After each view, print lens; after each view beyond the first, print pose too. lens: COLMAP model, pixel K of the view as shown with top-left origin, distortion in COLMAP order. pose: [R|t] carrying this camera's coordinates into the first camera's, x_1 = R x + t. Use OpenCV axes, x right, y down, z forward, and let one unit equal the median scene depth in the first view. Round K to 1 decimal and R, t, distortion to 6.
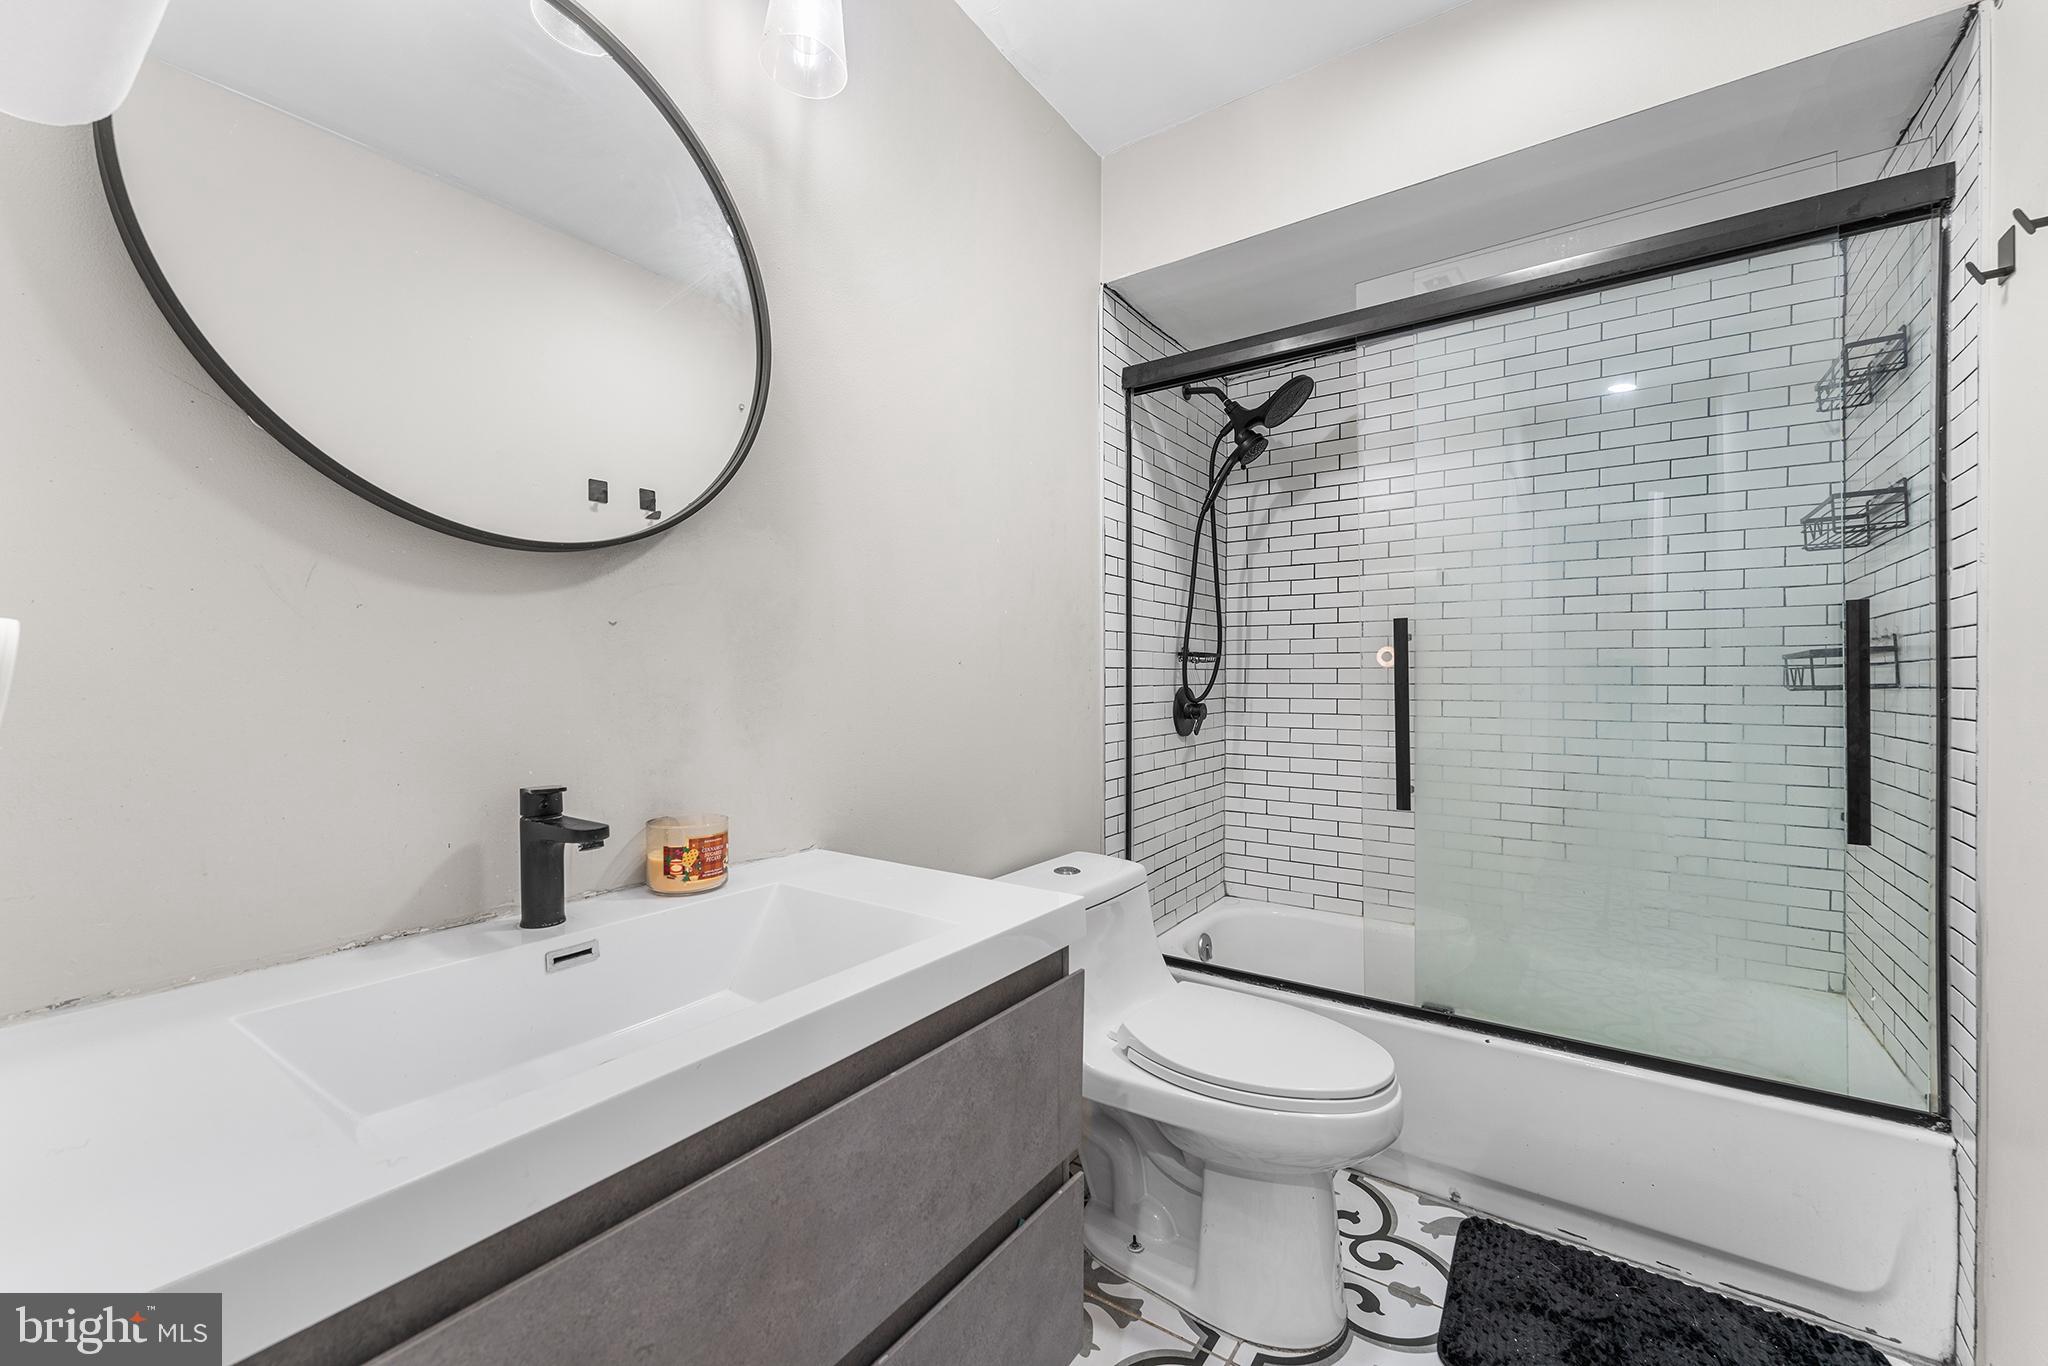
lens RADIAL K [[824.1, 0, 1026.3], [0, 824.1, 671.8], [0, 0, 1]] dist [-0.001826, 0.000167]
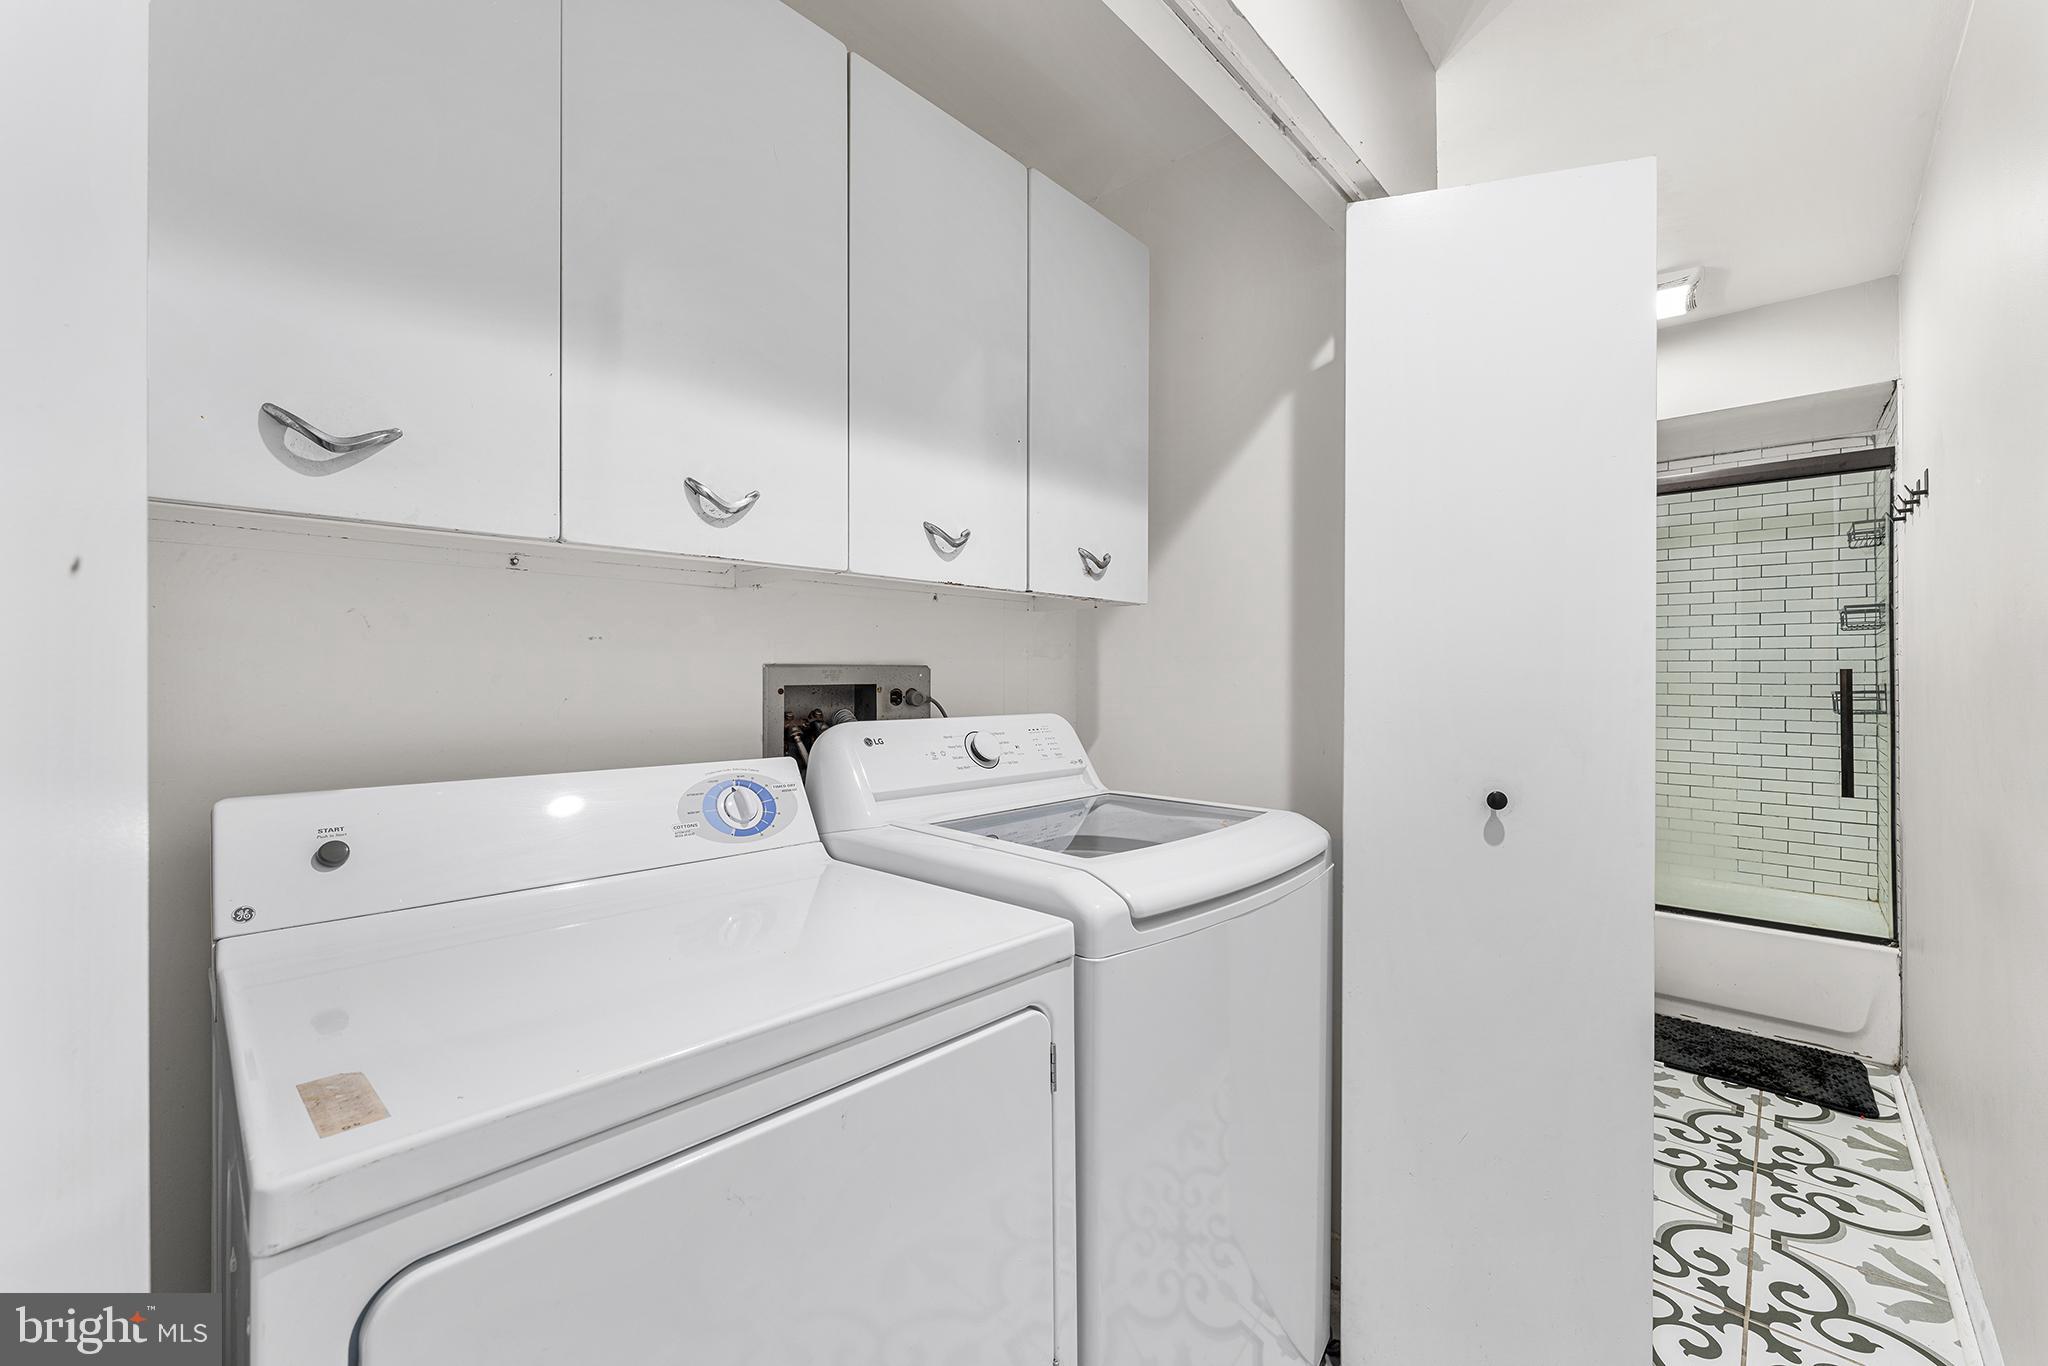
lens RADIAL K [[824.1, 0, 1026.3], [0, 824.1, 671.8], [0, 0, 1]] dist [-0.001826, 0.000167]
pose [[0.991673, -0.000937, -0.128779, -0.633059], [0.000802, 0.999999, -0.001095, -0.080501], [0.128780, 0.000983, 0.991673, -1.140490]]
